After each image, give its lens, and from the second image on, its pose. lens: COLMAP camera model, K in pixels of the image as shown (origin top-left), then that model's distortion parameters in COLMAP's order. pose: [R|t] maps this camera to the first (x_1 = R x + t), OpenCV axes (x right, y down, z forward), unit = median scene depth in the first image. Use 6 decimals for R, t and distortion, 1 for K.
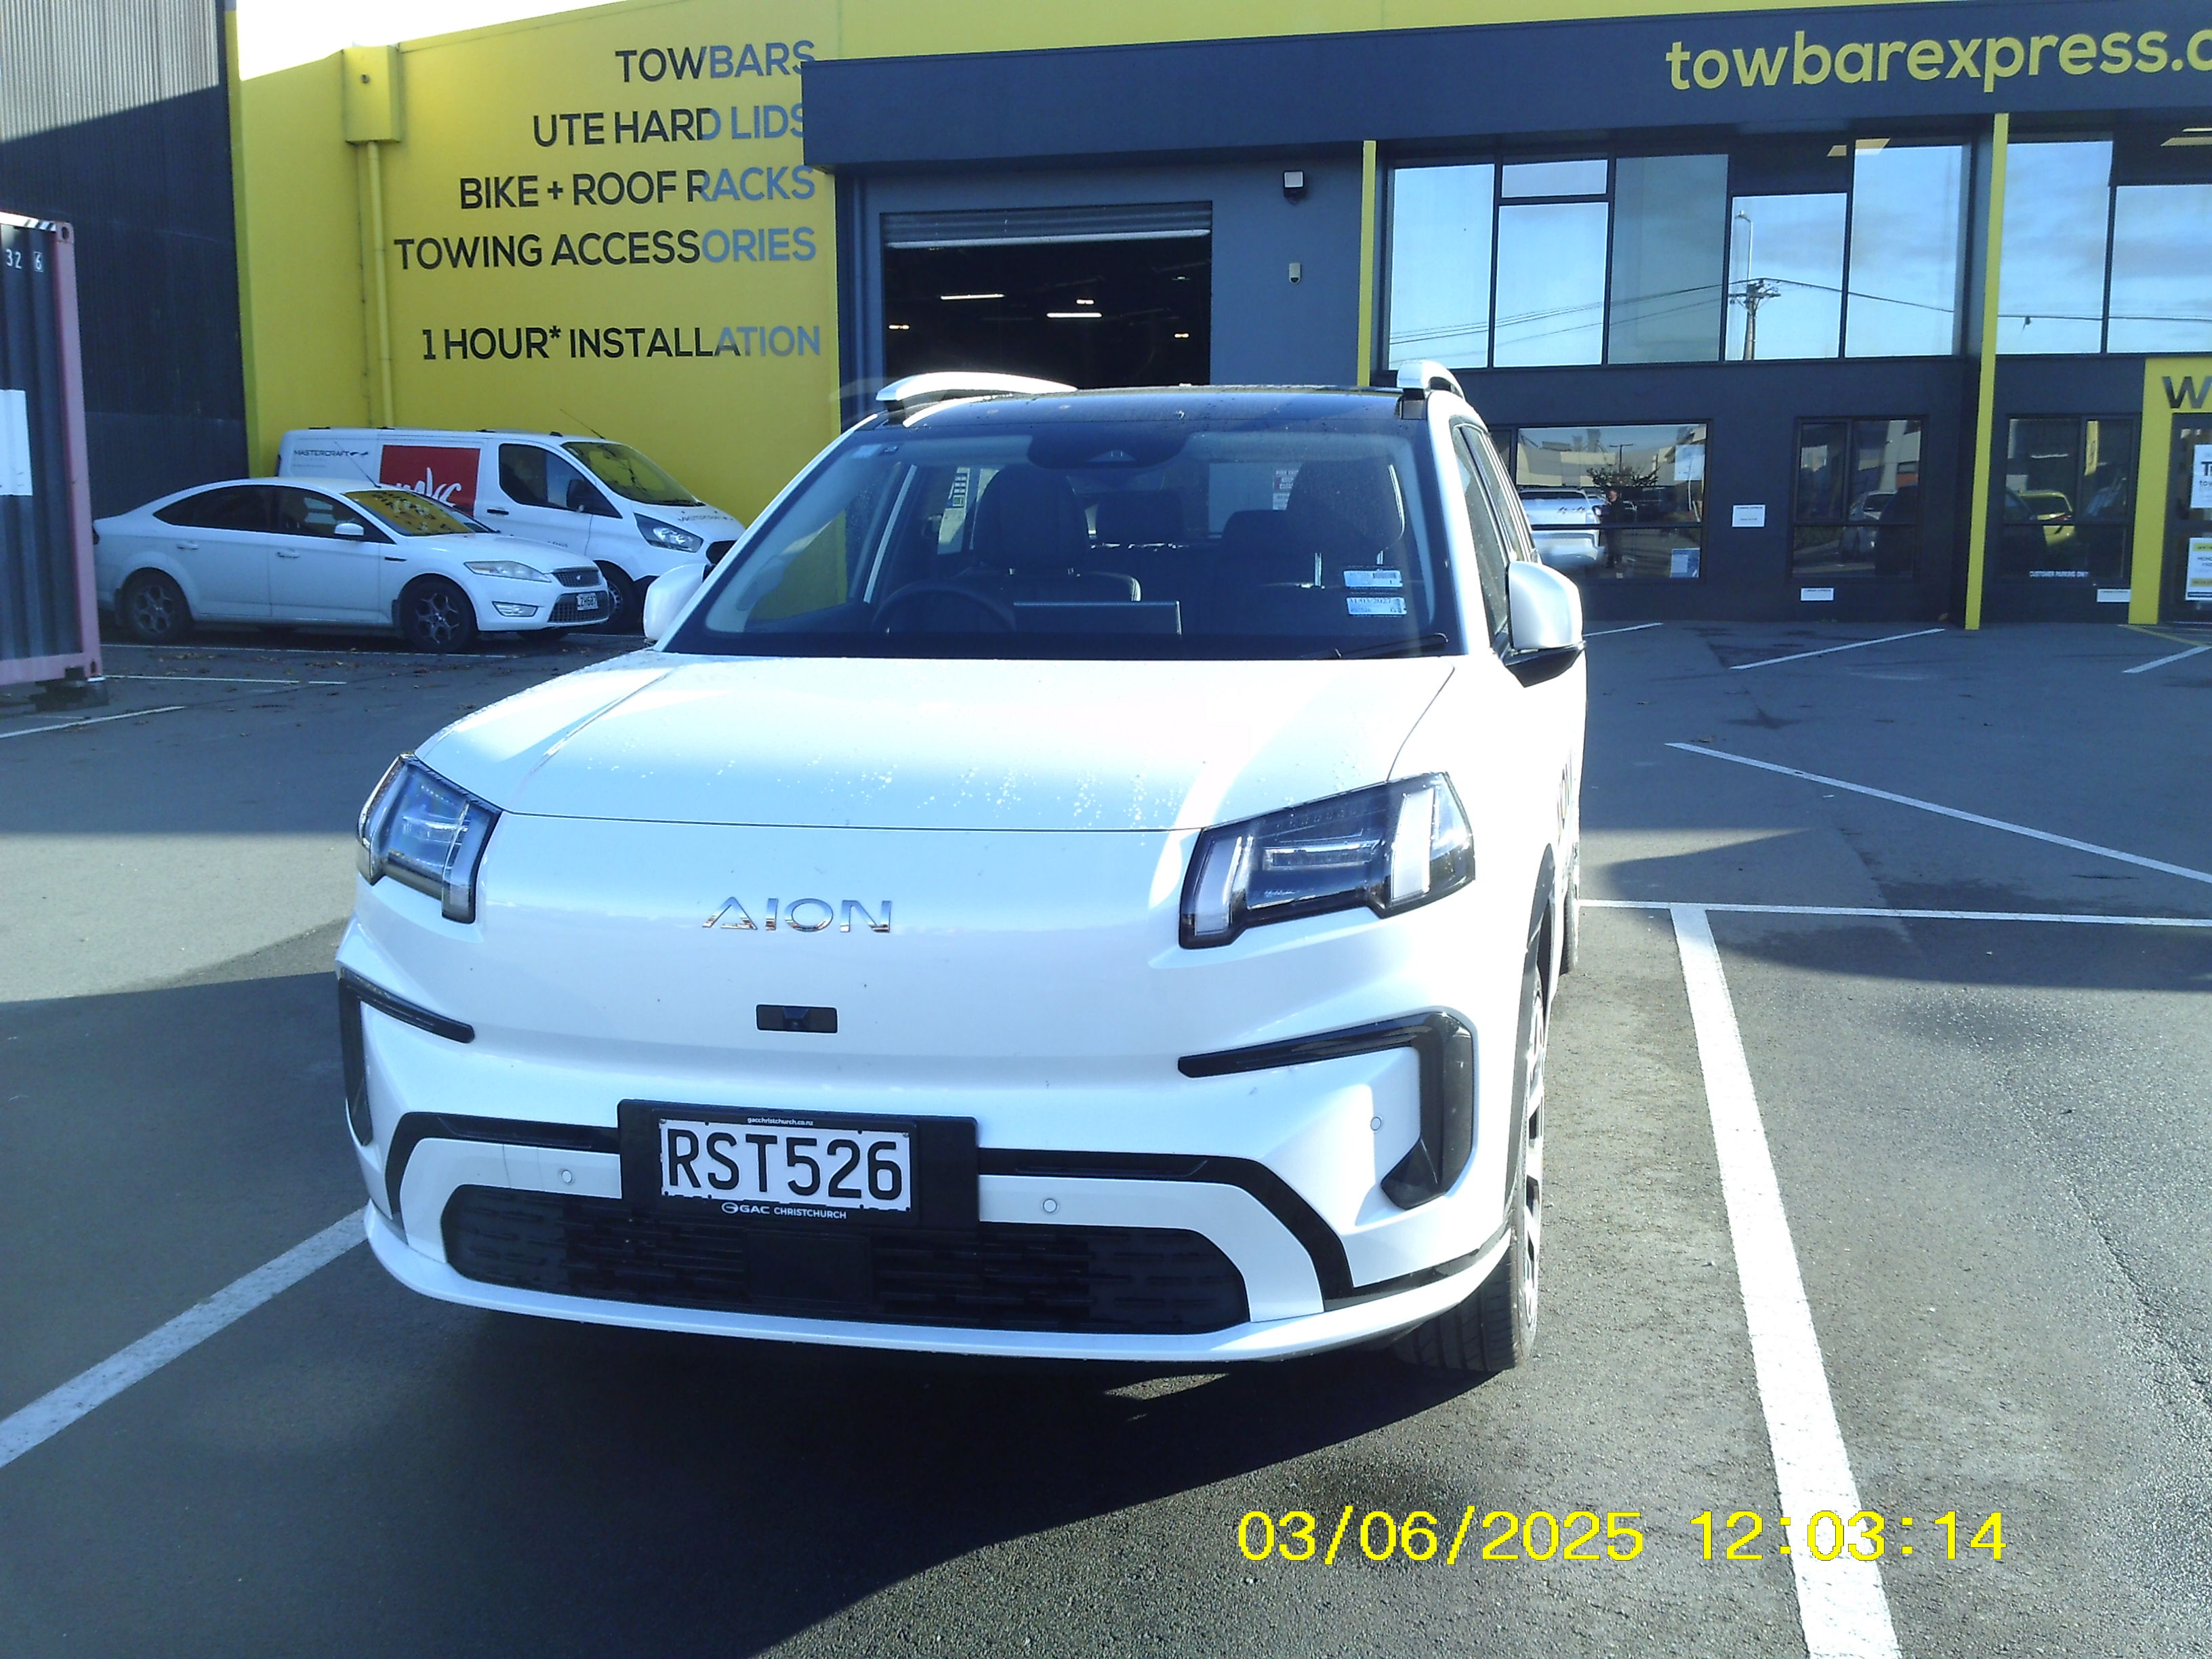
lens RADIAL K [[2126.6, 0, 1063.3], [0, 2126.6, 831.6], [0, 0, 1]] dist [0.145946, -0.326848]
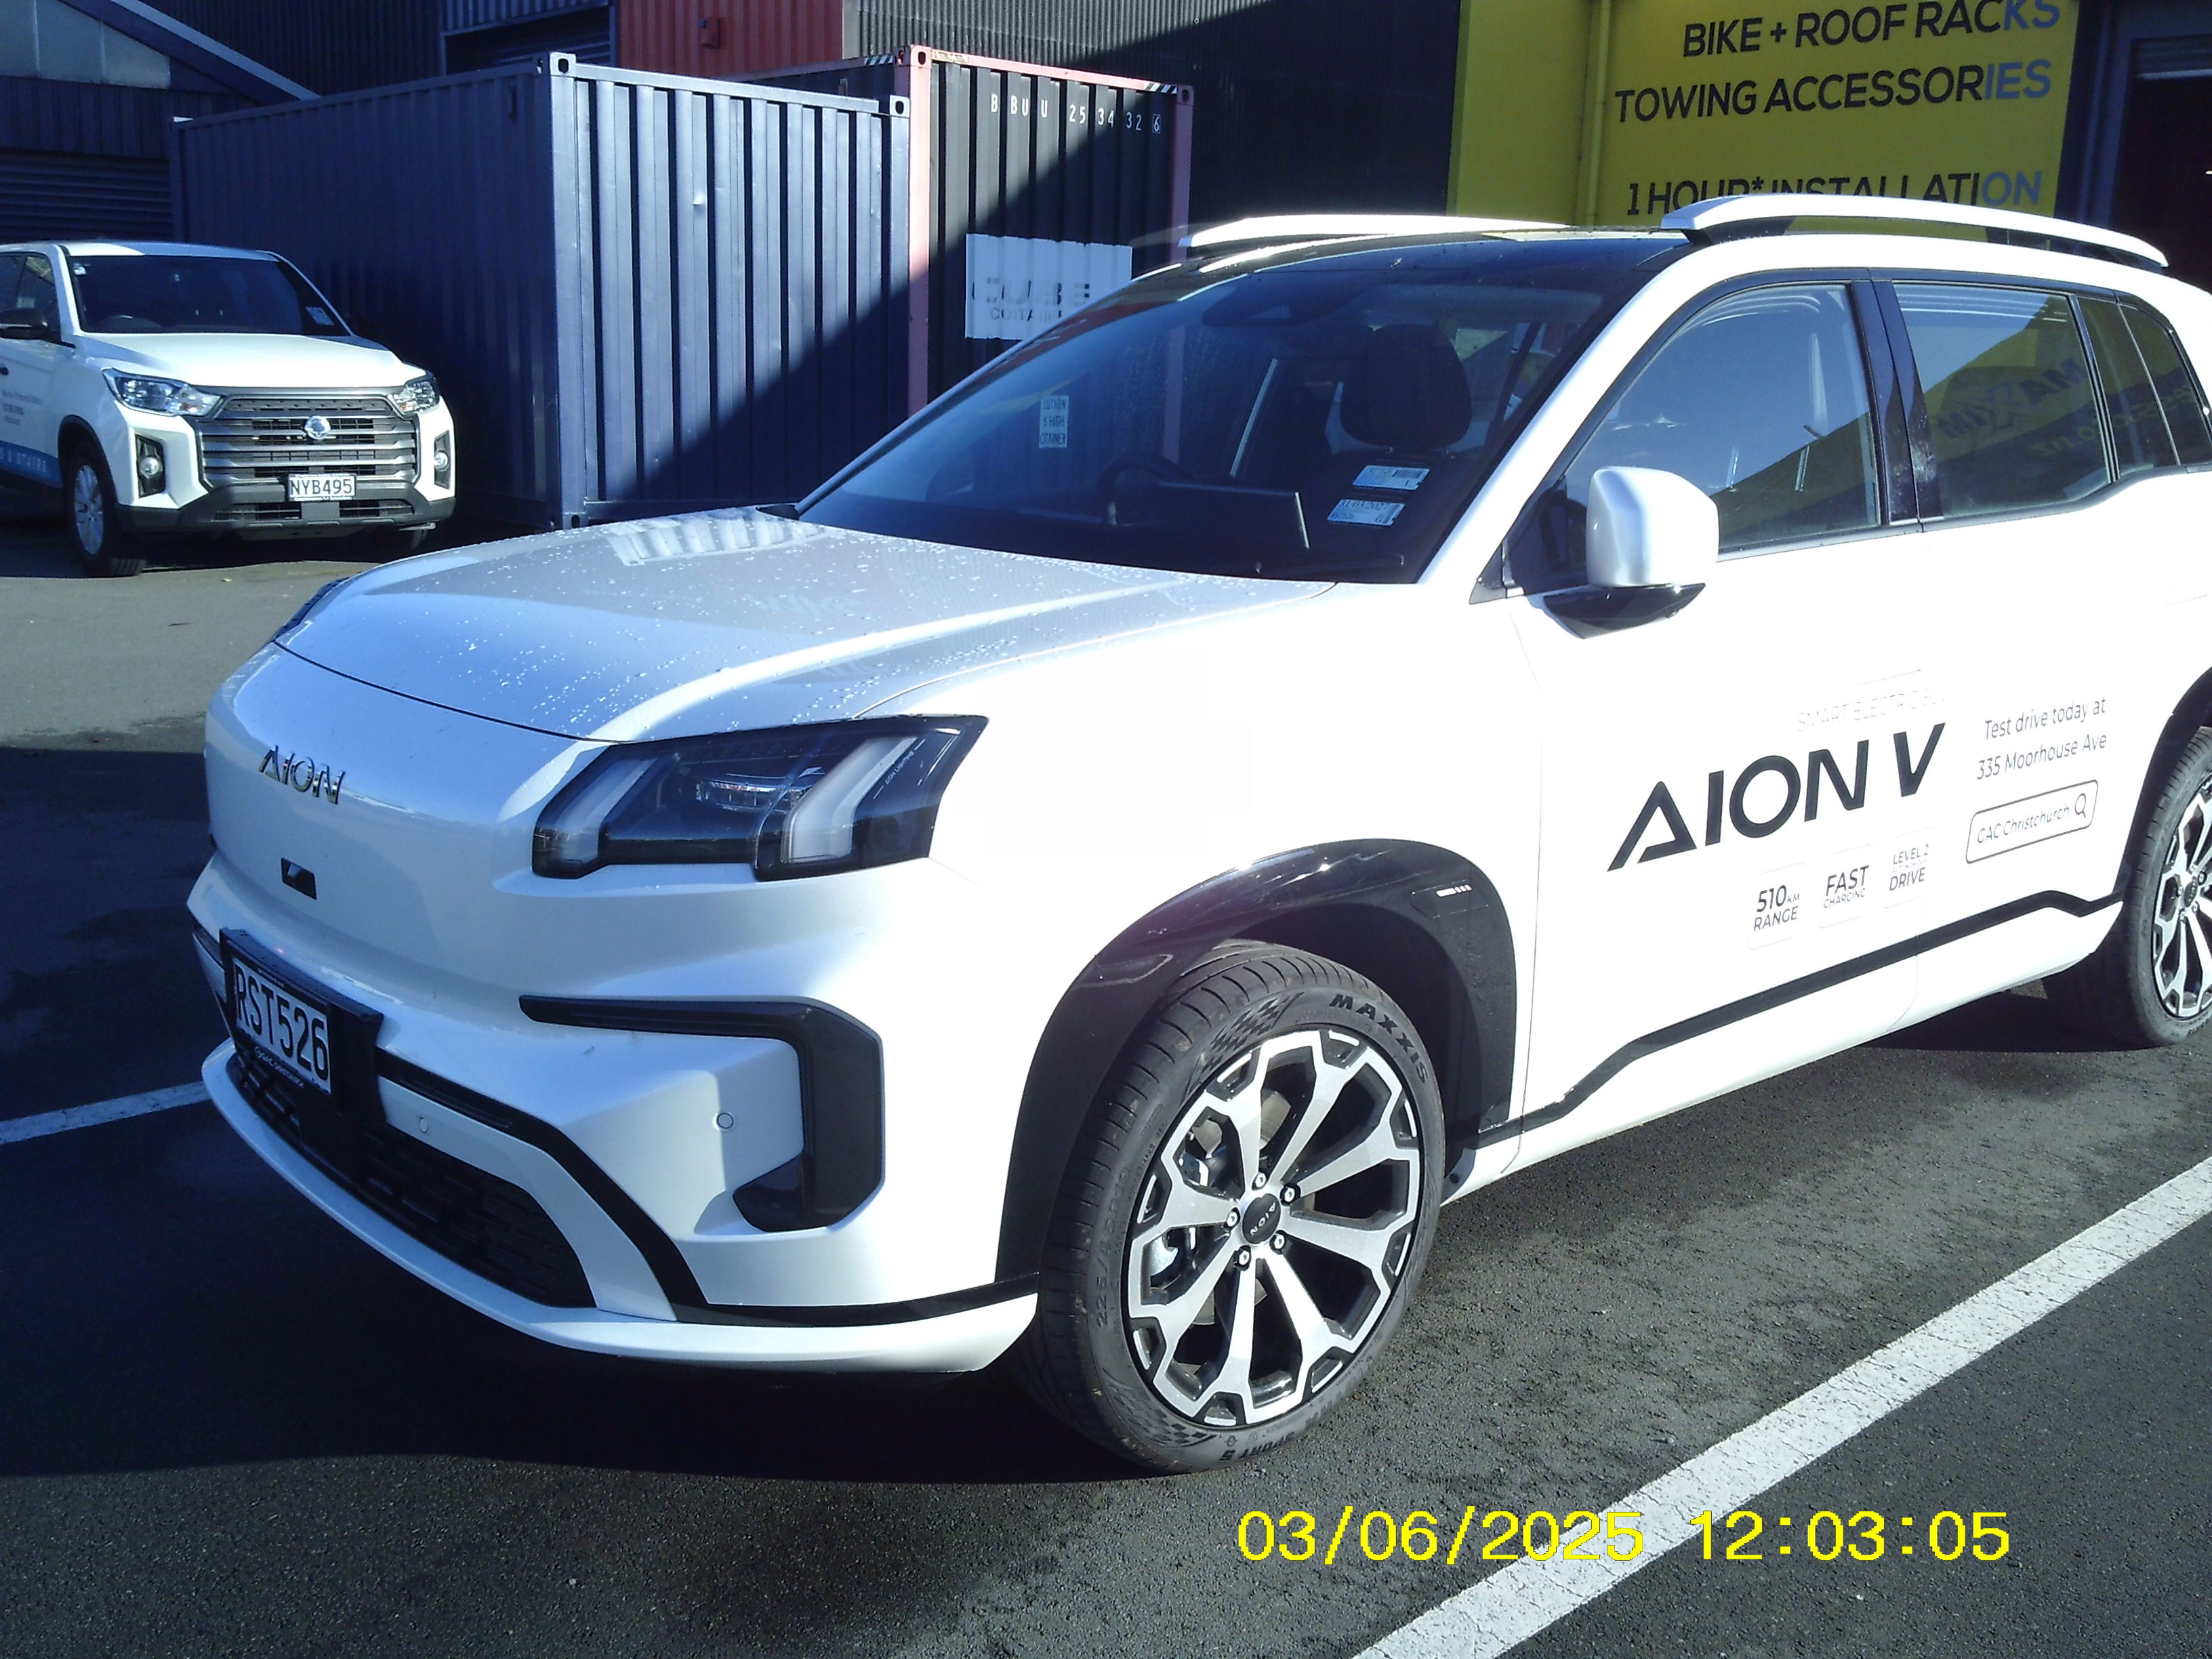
lens RADIAL K [[2156.9, 0, 1106.0], [0, 2156.9, 829.5], [0, 0, 1]] dist [-0.008354, -0.040088]
pose [[0.812773, 0.155313, -0.561496, 0.108204], [-0.120290, 0.987780, 0.099103, -0.011523], [0.570026, -0.013005, 0.821524, 0.059428]]
